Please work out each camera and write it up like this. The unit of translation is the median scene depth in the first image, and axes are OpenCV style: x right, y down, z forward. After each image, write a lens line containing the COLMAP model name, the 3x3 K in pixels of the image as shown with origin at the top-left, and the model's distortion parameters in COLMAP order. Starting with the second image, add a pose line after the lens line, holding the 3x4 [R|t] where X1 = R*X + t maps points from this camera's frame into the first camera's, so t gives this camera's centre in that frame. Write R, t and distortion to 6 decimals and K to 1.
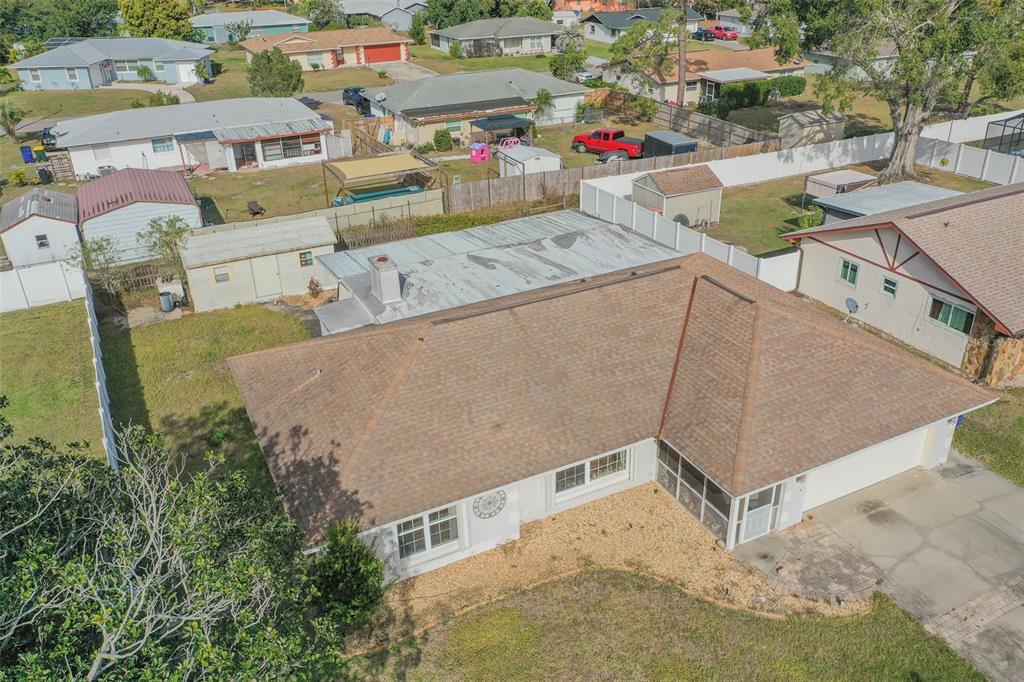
lens RADIAL K [[794.1, 0, 512.0], [0, 794.1, 341.0], [0, 0, 1]] dist [0.025166, -0.003542]
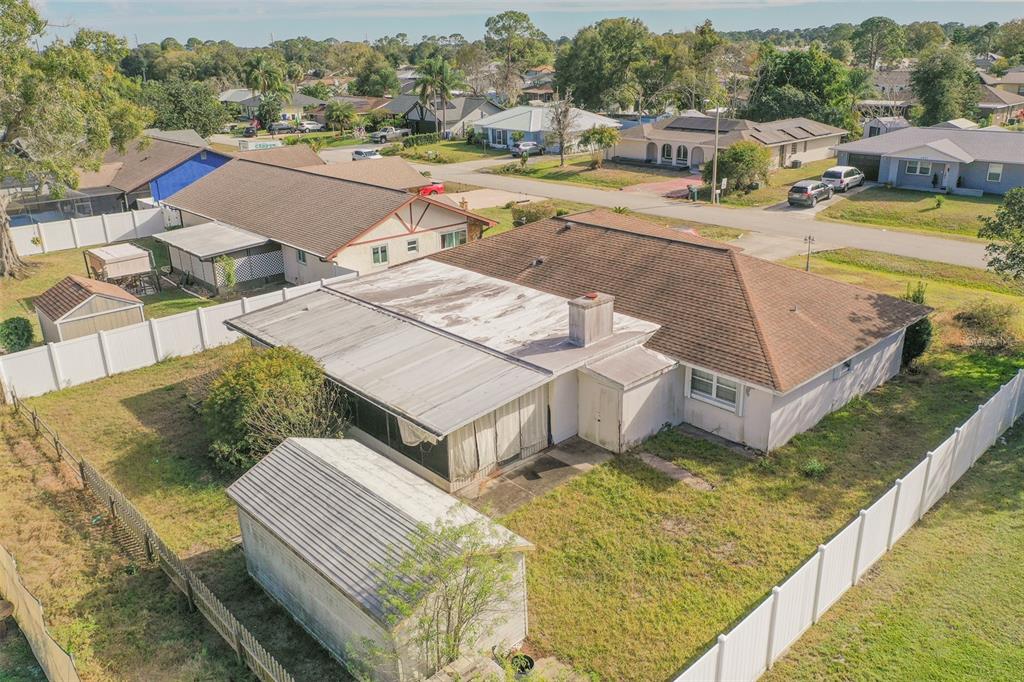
lens RADIAL K [[794.1, 0, 512.0], [0, 794.1, 341.0], [0, 0, 1]] dist [0.025166, -0.003542]
pose [[-0.294054, -0.300934, 0.907178, -0.468469], [0.459256, 0.787905, 0.410232, -0.229939], [-0.838222, 0.537257, -0.093481, 0.591799]]
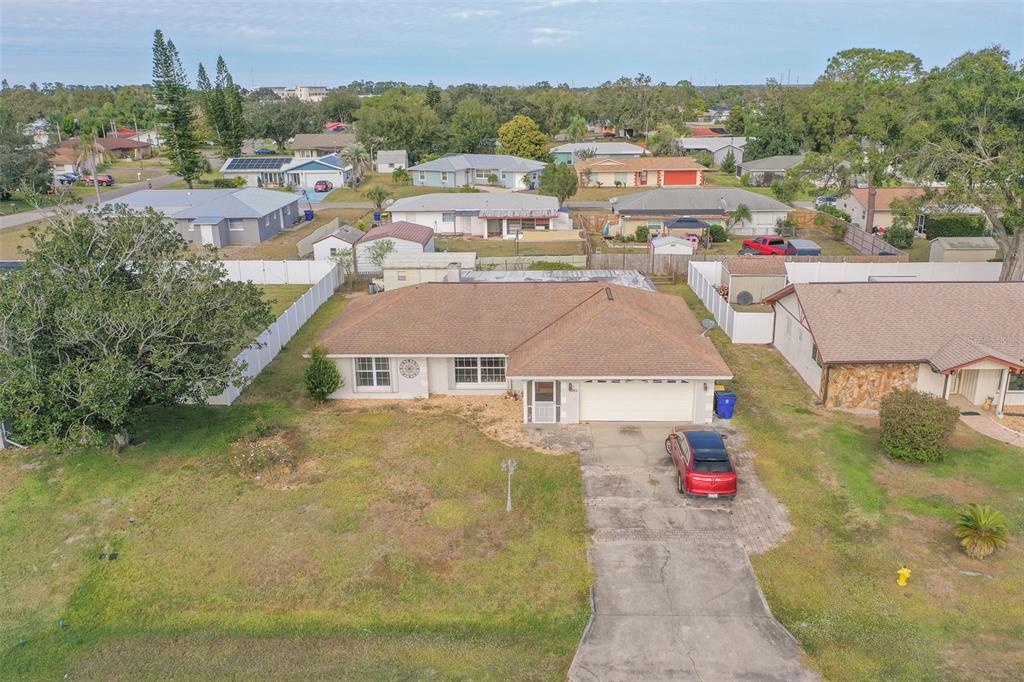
lens RADIAL K [[801.2, 0, 512.0], [0, 801.2, 341.0], [0, 0, 1]] dist [0.038278, 0.002934]
pose [[0.877190, 0.156394, -0.453958, 0.363040], [-0.227838, 0.967821, -0.106828, 0.102815], [0.422643, 0.197137, 0.884596, -0.196619]]
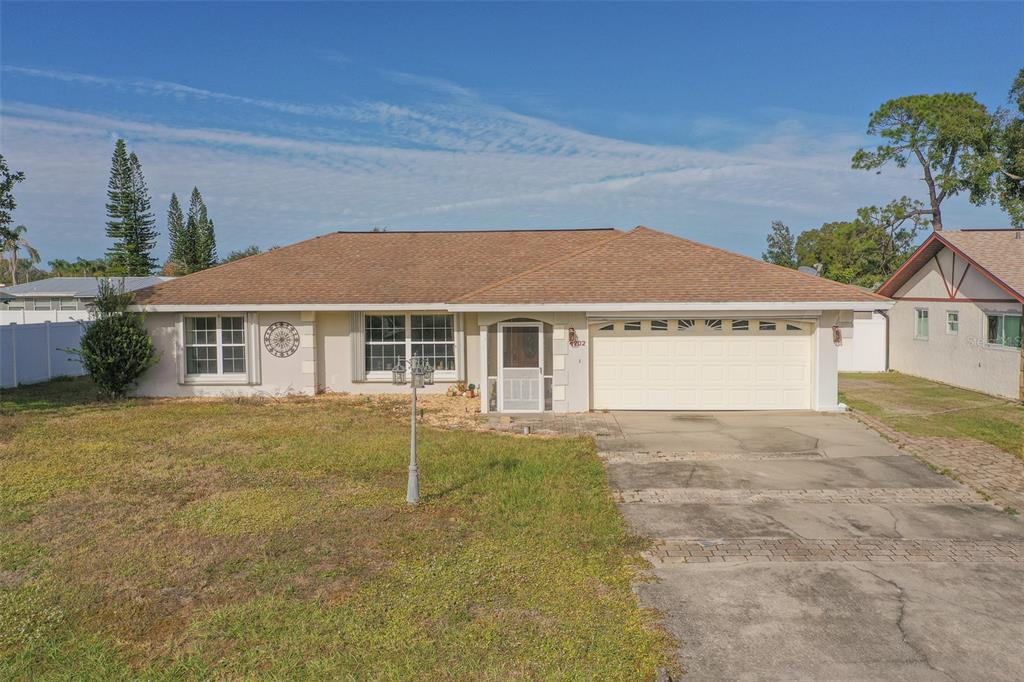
lens RADIAL K [[794.1, 0, 512.0], [0, 794.1, 341.0], [0, 0, 1]] dist [0.025166, -0.003542]
pose [[0.877812, 0.045948, -0.476796, 0.258409], [-0.233992, 0.909675, -0.343131, 0.175234], [0.417964, 0.412771, 0.809275, 0.108132]]
